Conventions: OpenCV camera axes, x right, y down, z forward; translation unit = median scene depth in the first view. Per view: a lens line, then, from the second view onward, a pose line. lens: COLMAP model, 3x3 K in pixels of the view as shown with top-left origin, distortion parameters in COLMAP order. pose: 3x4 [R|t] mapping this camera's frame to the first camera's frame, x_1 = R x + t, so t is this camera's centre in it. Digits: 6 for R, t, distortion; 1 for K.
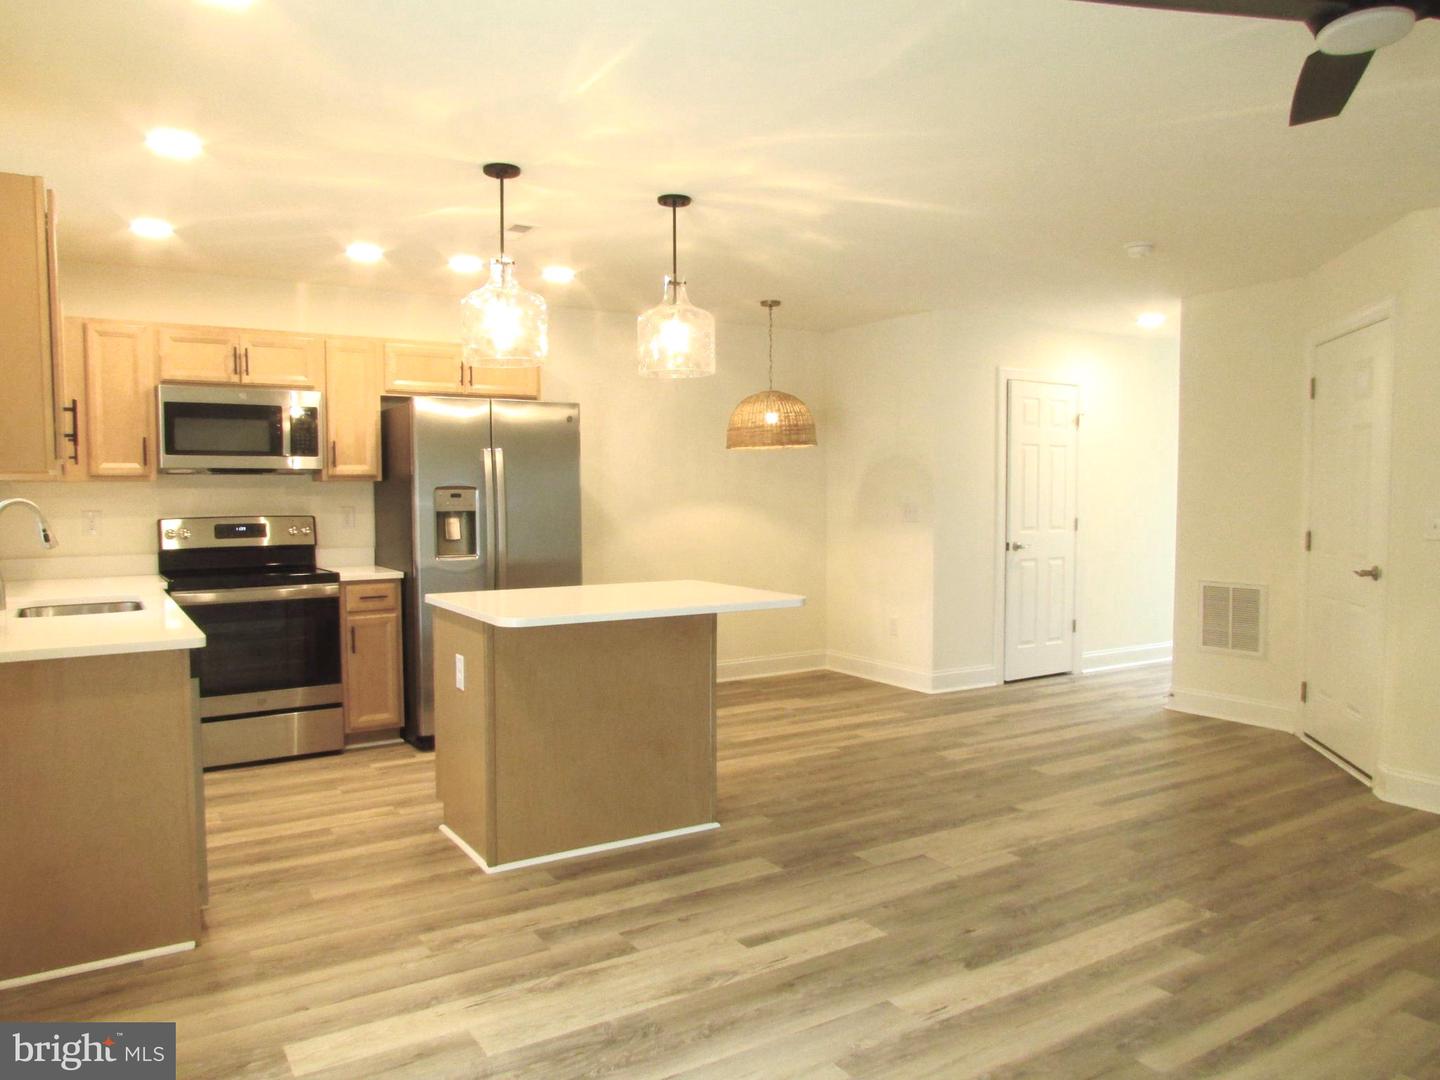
lens RADIAL K [[1038.2, 0, 720.0], [0, 1038.2, 540.0], [0, 0, 1]] dist [0.070775, -0.000231]
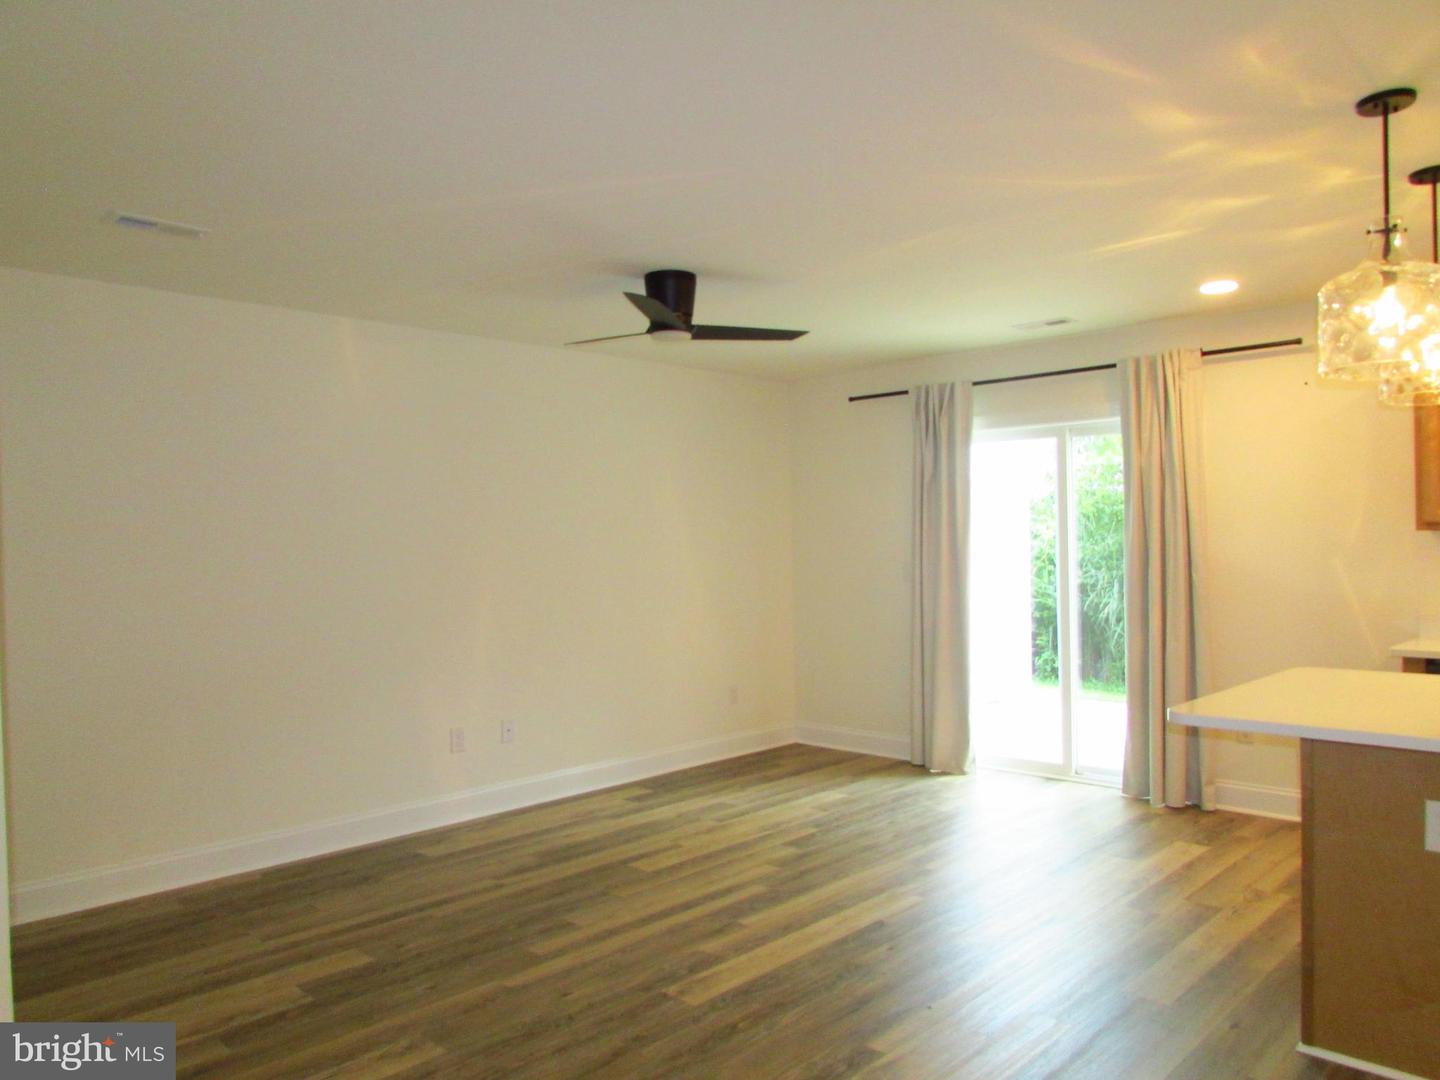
lens RADIAL K [[1038.2, 0, 720.0], [0, 1038.2, 540.0], [0, 0, 1]] dist [0.070775, -0.000231]
pose [[-0.971389, -0.004148, -0.237460, 0.703980], [-0.013821, 0.999140, 0.039086, -0.099061], [0.237093, 0.041250, -0.970611, 2.095215]]
